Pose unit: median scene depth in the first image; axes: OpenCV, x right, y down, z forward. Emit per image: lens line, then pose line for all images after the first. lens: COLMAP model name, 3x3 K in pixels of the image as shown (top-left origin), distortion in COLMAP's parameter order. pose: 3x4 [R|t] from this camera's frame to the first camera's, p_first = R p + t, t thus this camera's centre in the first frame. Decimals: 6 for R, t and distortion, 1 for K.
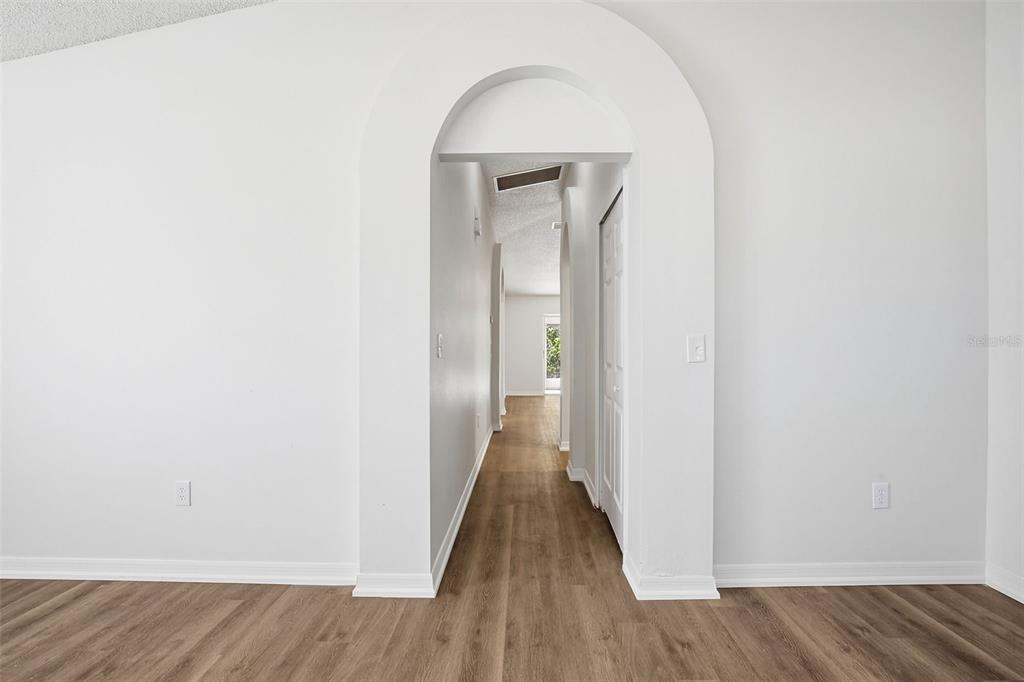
lens RADIAL K [[473.5, 0, 513.2], [0, 473.5, 346.2], [0, 0, 1]] dist [-0.033807, 0.006455]
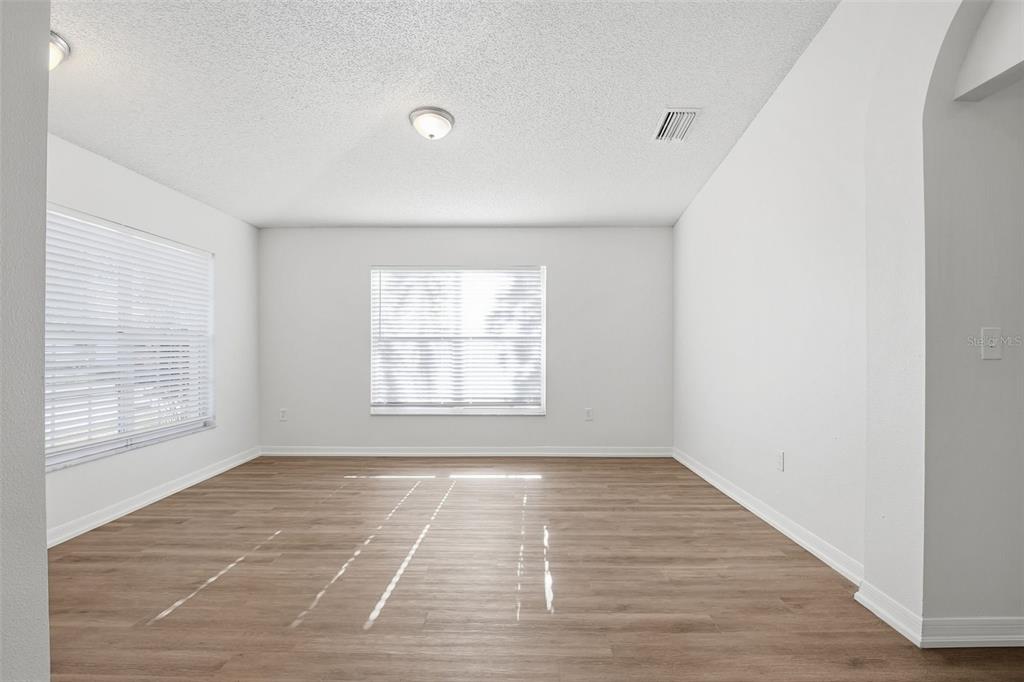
lens RADIAL K [[506.0, 0, 510.6], [0, 506.0, 339.3], [0, 0, 1]] dist [-0.025513, 0.000718]
pose [[0.007810, -0.010532, -0.999914, 0.786205], [0.005217, 0.999931, -0.010492, -0.002599], [0.999956, -0.005135, 0.007865, 0.305168]]
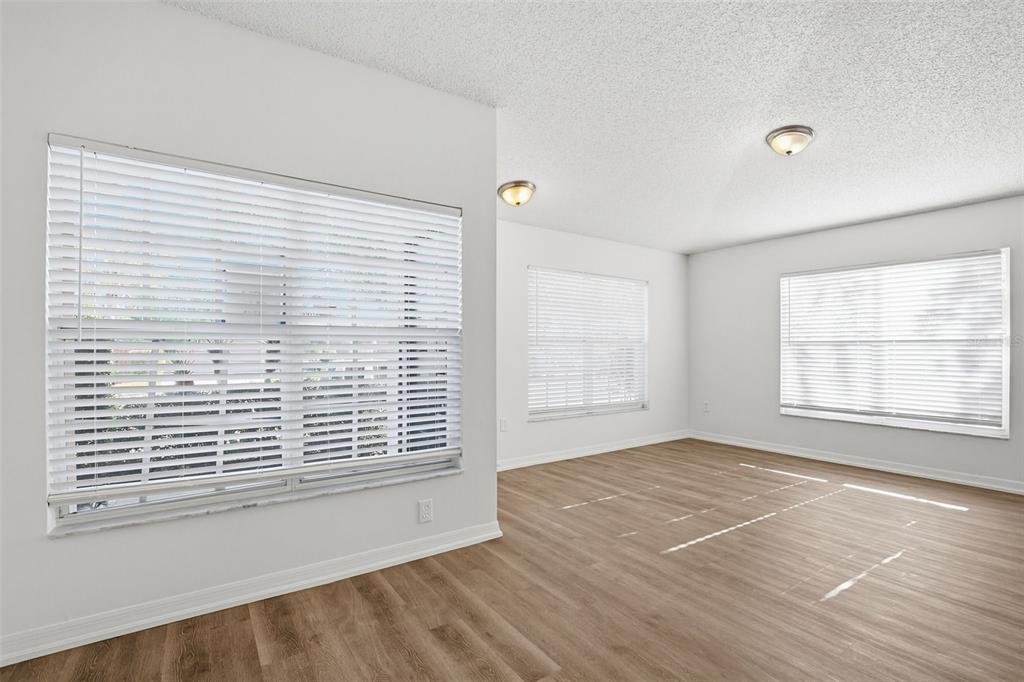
lens RADIAL K [[473.5, 0, 513.2], [0, 473.5, 346.2], [0, 0, 1]] dist [-0.033807, 0.006455]
pose [[-0.812083, -0.003092, -0.583533, 0.873861], [0.001511, 0.999971, -0.007400, -0.002449], [0.583539, -0.006891, -0.812056, 0.873195]]
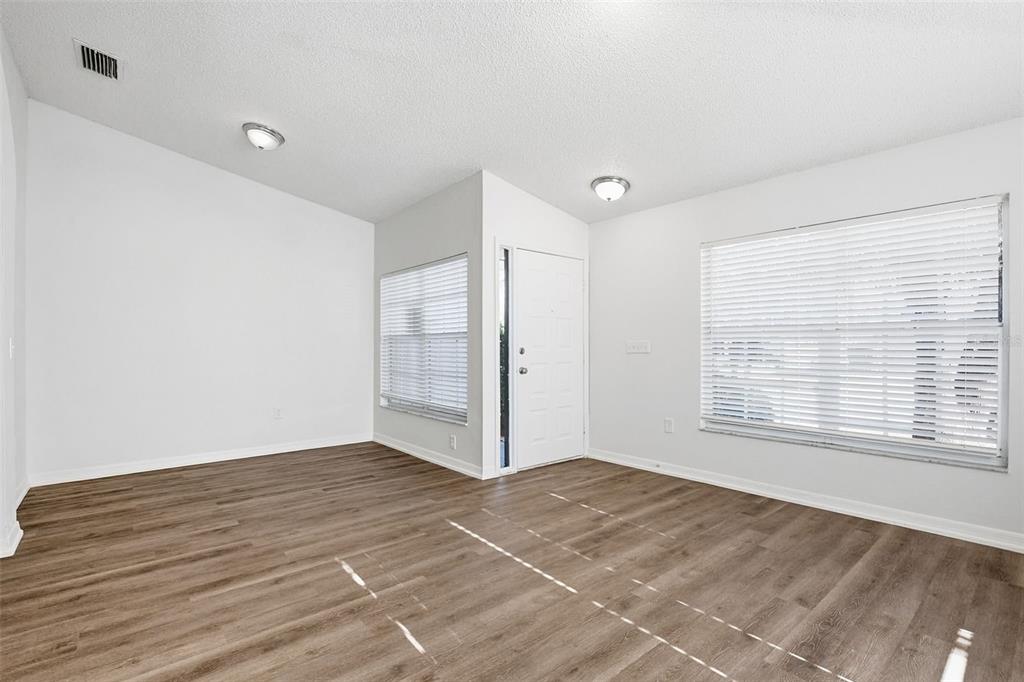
lens RADIAL K [[473.5, 0, 513.2], [0, 473.5, 346.2], [0, 0, 1]] dist [-0.033807, 0.006455]
pose [[-0.660045, 0.004289, 0.751214, -1.647654], [0.003006, 0.999991, -0.003068, 0.010453], [-0.751220, 0.000233, -0.660052, 0.899301]]
